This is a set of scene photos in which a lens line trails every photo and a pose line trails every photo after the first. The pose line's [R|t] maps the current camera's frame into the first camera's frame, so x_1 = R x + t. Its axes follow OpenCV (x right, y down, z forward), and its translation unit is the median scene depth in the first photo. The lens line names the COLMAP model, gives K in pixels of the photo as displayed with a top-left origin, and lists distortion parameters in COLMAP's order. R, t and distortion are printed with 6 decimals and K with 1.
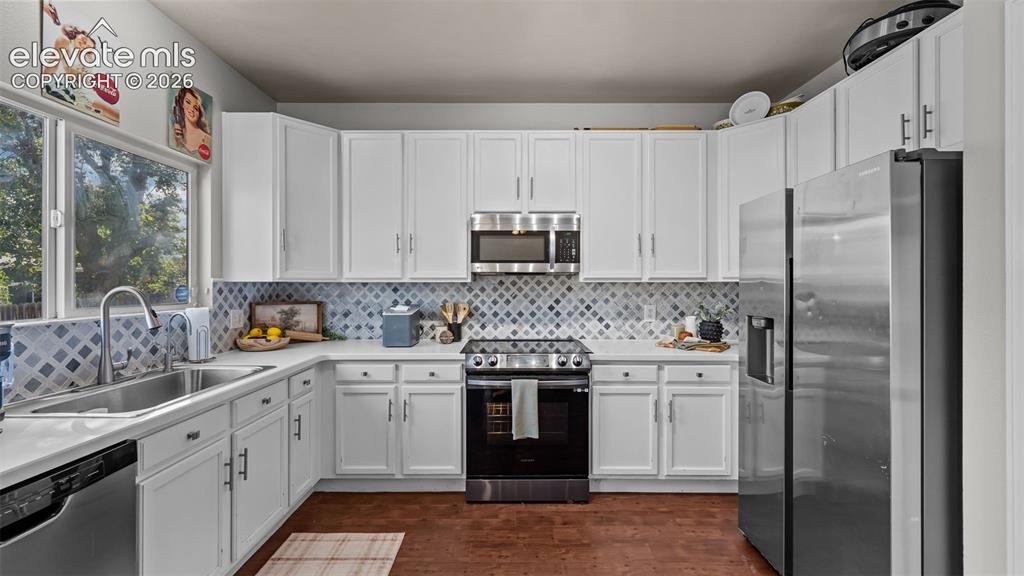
lens RADIAL K [[414.1, 0, 510.7], [0, 414.1, 282.9], [0, 0, 1]] dist [0.000317, -0.000350]
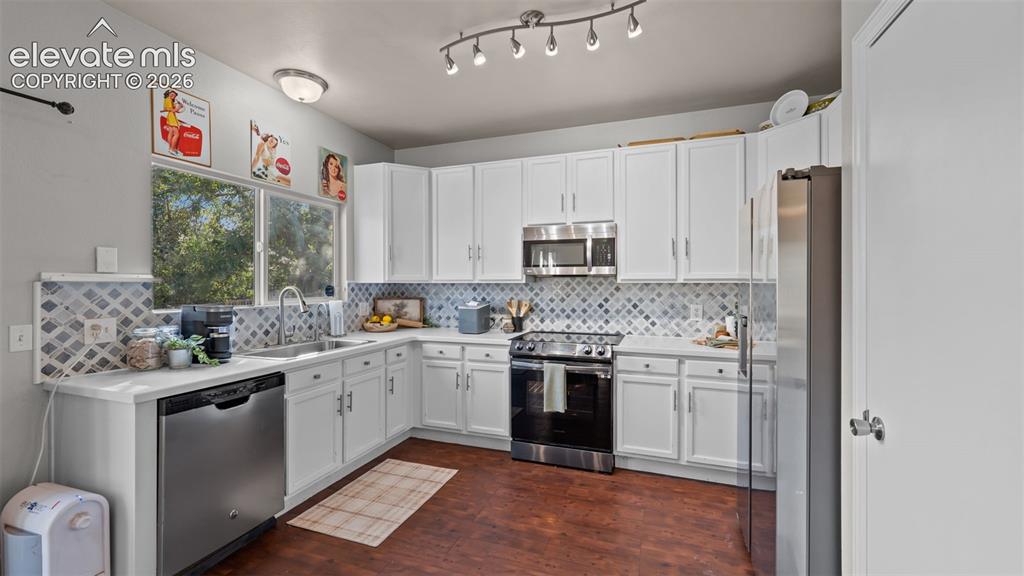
lens RADIAL K [[414.1, 0, 510.7], [0, 414.1, 282.9], [0, 0, 1]] dist [0.000317, -0.000350]
pose [[0.940508, -0.000753, -0.339771, 0.279193], [0.001646, 0.999996, 0.002339, -0.005173], [0.339768, -0.002759, 0.940505, -0.157165]]
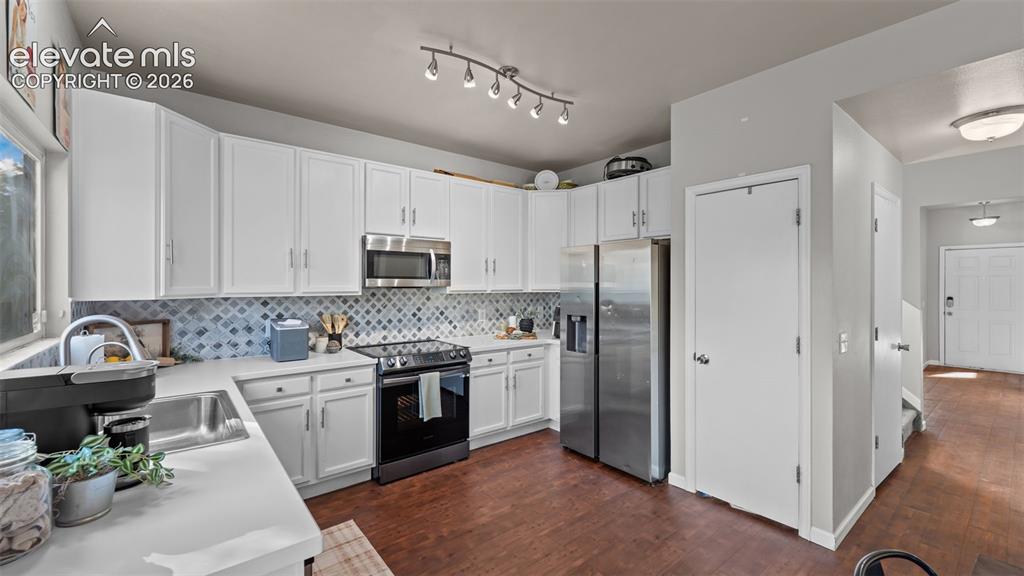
lens RADIAL K [[414.1, 0, 510.7], [0, 414.1, 282.9], [0, 0, 1]] dist [0.000317, -0.000350]
pose [[0.779277, 0.002496, 0.626675, -0.487522], [-0.003259, 0.999995, 0.000071, -0.036766], [-0.626672, -0.002098, 0.779281, -0.121869]]
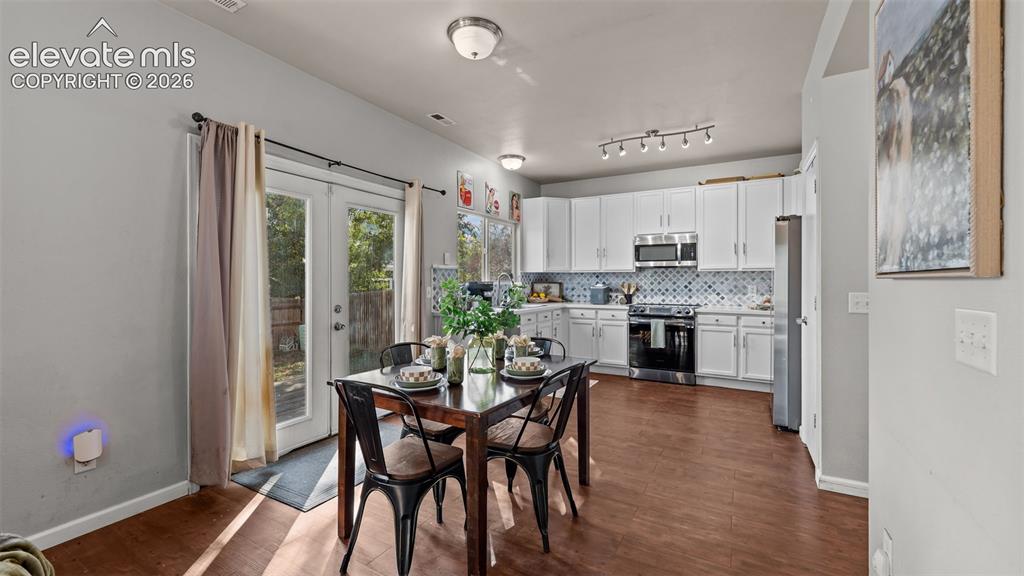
lens RADIAL K [[414.9, 0, 509.0], [0, 414.9, 280.0], [0, 0, 1]] dist [-0.000283, -0.000159]
pose [[0.870555, 0.000200, -0.492072, 0.340985], [0.000591, 0.999999, 0.001451, 0.033007], [0.492071, -0.001554, 0.870554, -0.959197]]
